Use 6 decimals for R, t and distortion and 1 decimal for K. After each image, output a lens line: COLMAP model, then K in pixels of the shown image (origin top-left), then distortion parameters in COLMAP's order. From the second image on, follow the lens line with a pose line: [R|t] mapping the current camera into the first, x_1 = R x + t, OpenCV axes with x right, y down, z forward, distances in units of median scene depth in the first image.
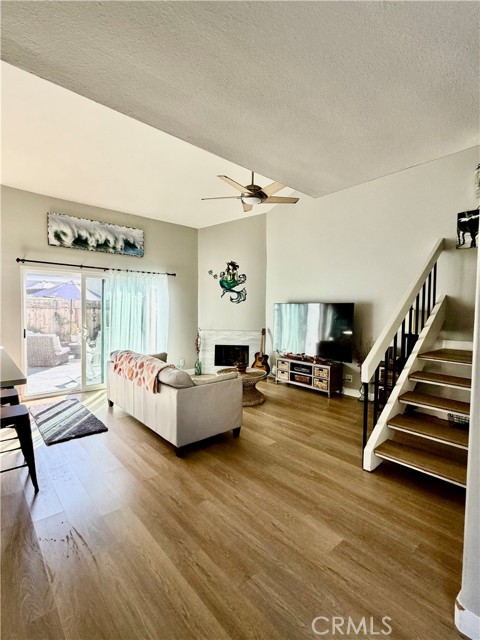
lens RADIAL K [[297.1, 0, 245.6], [0, 297.1, 321.3], [0, 0, 1]] dist [0.004979, 0.000227]
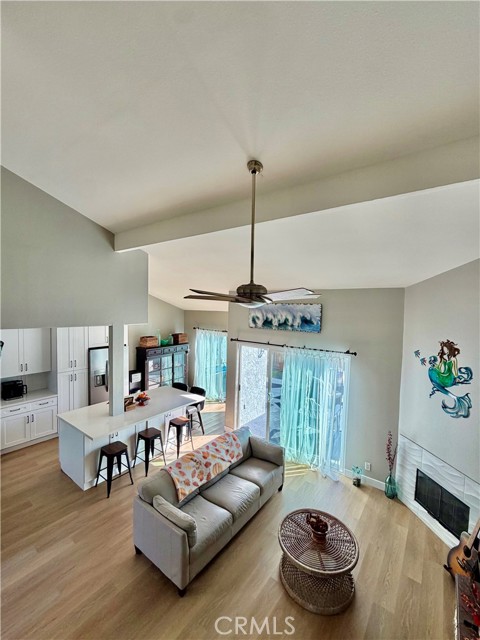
lens RADIAL K [[276.8, 0, 236.5], [0, 276.8, 318.8], [0, 0, 1]] dist [0.001503, -0.000717]
pose [[0.185150, 0.040222, -0.981887, 0.454533], [-0.061384, 0.997684, 0.029294, -0.268397], [0.980791, 0.054849, 0.187190, 0.577972]]
